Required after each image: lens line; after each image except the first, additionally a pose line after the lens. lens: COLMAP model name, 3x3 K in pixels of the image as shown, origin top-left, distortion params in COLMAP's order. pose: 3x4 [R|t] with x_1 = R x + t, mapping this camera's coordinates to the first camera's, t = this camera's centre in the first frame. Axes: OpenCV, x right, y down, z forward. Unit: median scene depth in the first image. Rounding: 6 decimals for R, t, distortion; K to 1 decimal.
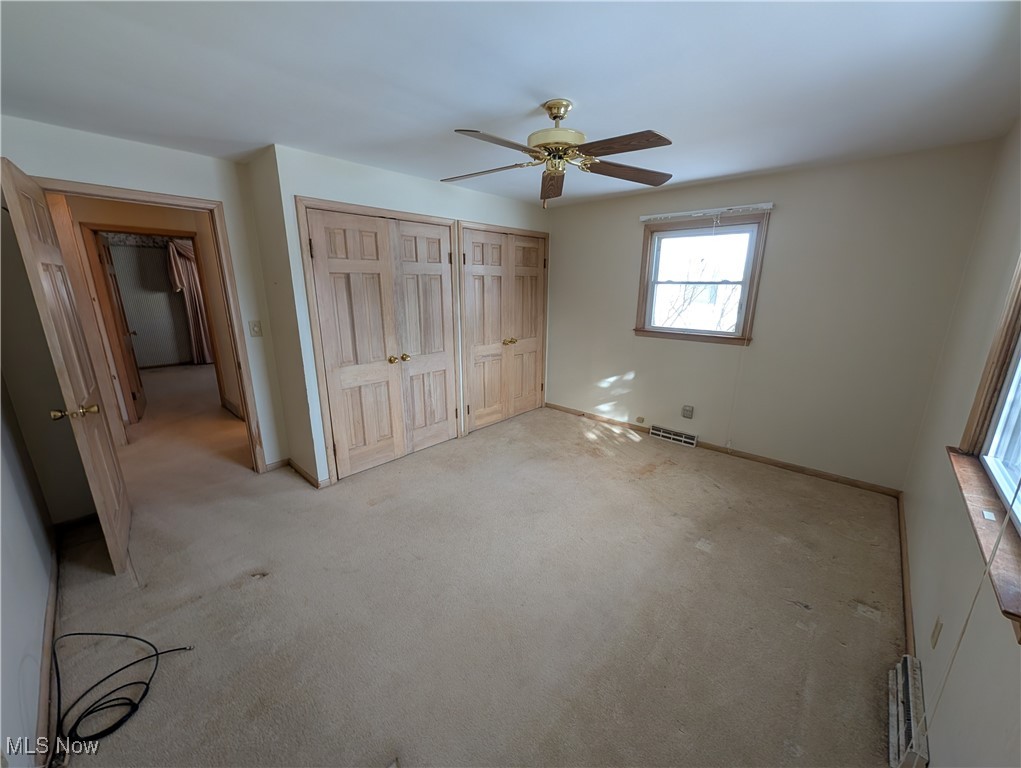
lens RADIAL K [[388.3, 0, 513.3], [0, 388.3, 382.7], [0, 0, 1]] dist [0.000727, 0.000228]
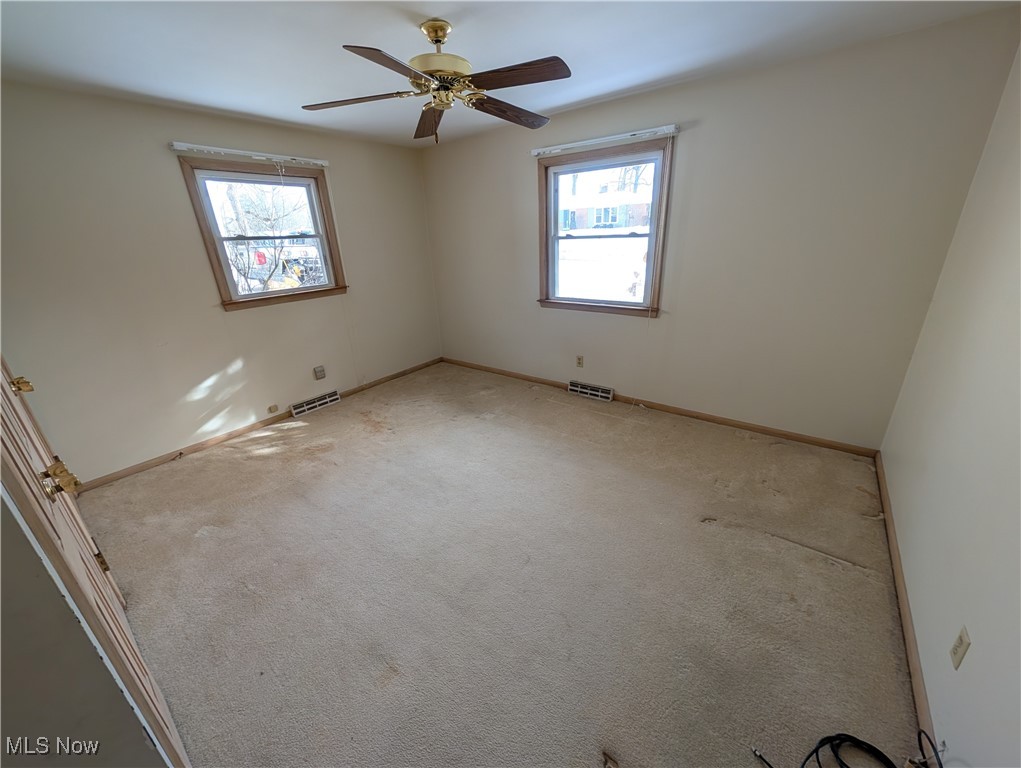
lens RADIAL K [[388.3, 0, 513.3], [0, 388.3, 382.7], [0, 0, 1]] dist [0.000727, 0.000228]
pose [[-0.075998, -0.362524, 0.928870, -0.494911], [0.285712, 0.884585, 0.368617, -0.121438], [-0.955297, 0.293403, 0.036351, 0.488740]]
